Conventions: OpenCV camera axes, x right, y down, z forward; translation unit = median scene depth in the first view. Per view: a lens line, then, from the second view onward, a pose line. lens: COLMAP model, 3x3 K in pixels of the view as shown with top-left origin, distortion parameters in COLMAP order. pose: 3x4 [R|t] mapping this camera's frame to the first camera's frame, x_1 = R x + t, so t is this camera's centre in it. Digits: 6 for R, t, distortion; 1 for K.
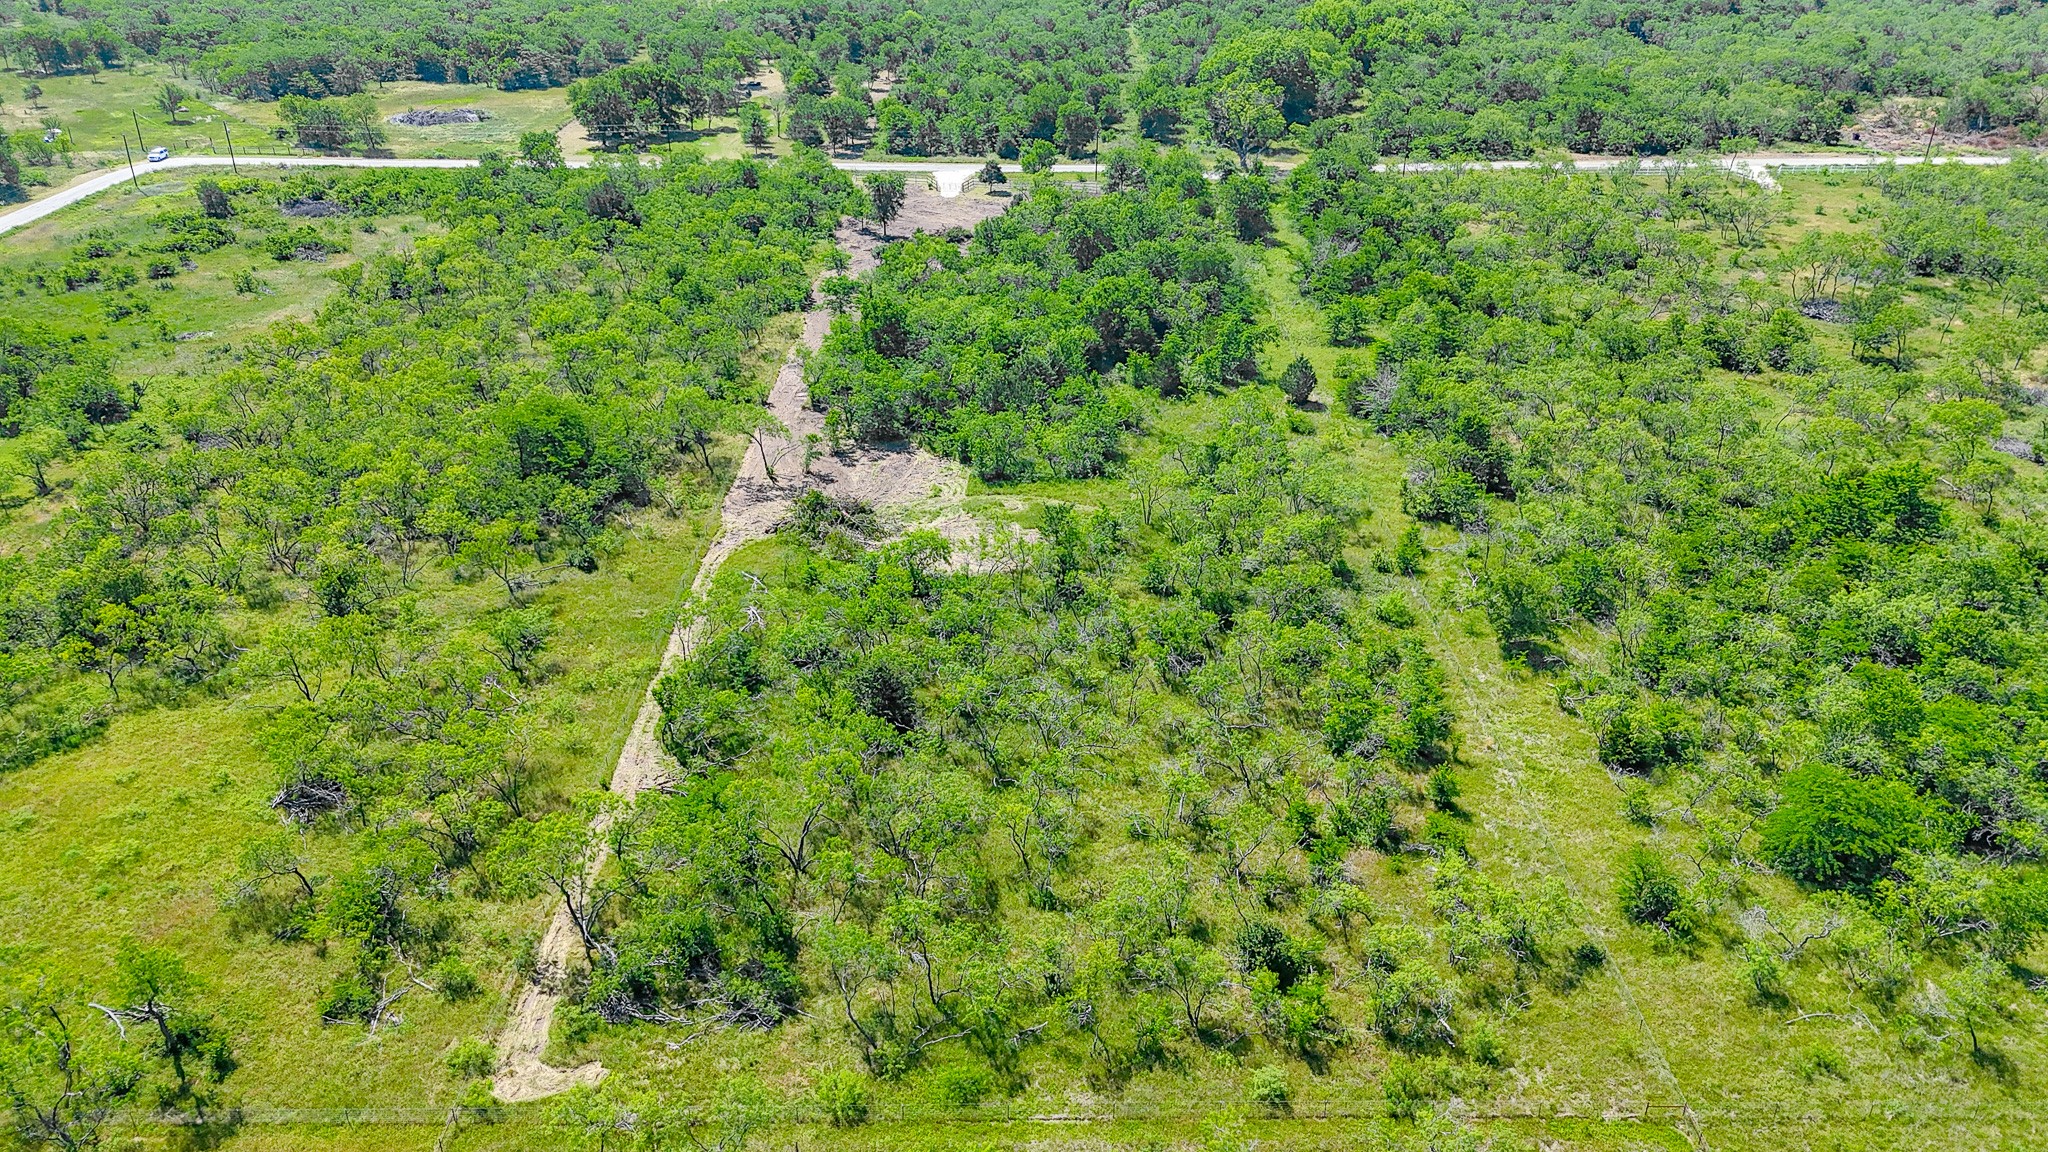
lens RADIAL K [[1518.3, 0, 1016.2], [0, 1518.3, 554.0], [0, 0, 1]] dist [0.062856, -0.056383]
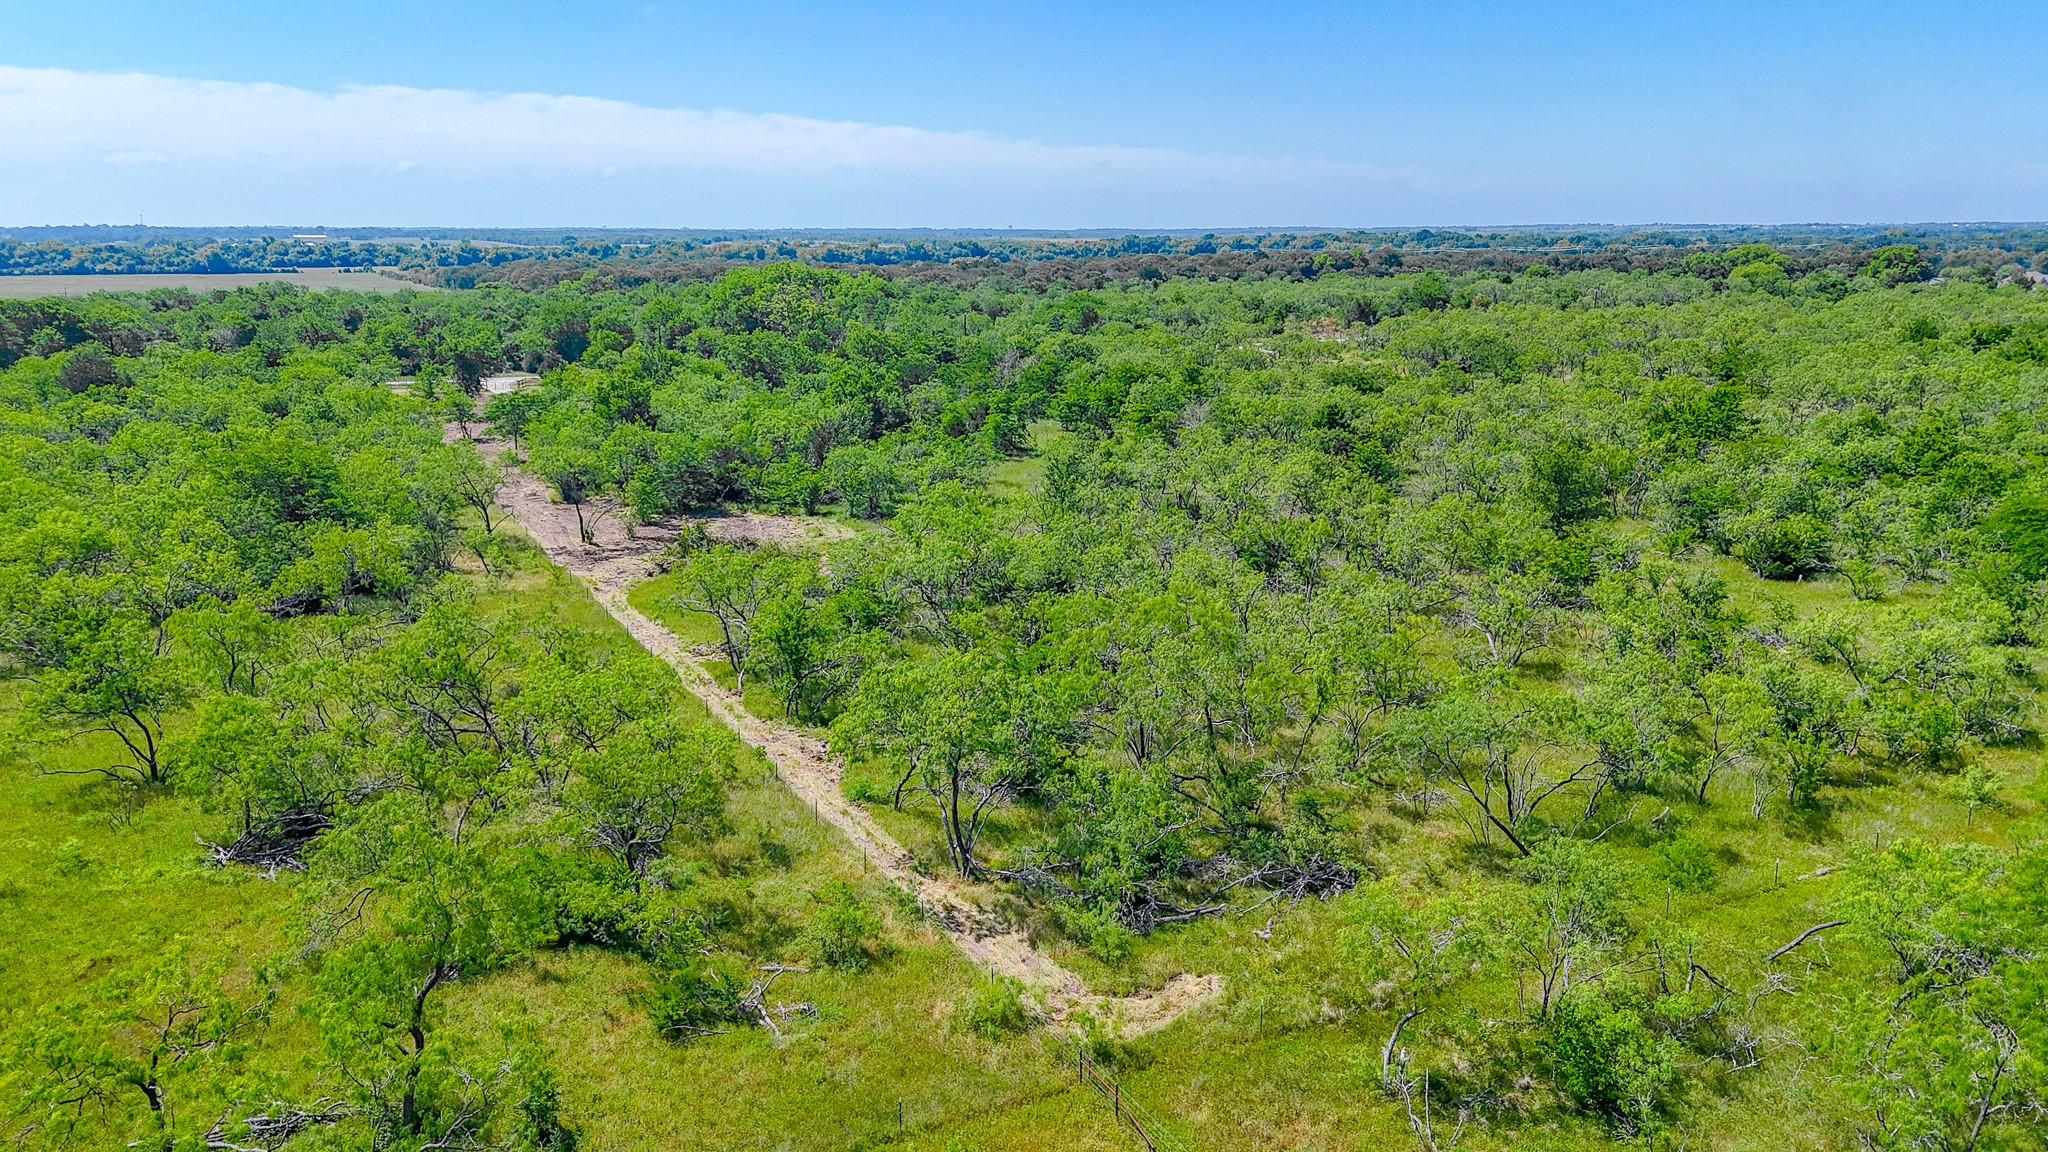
lens RADIAL K [[1518.3, 0, 1022.7], [0, 1518.3, 579.4], [0, 0, 1]] dist [0.062856, -0.056383]
pose [[0.888164, -0.104033, 0.447596, -0.447229], [0.207785, 0.959692, -0.189250, 0.220917], [-0.409866, 0.261089, 0.873981, 0.368332]]
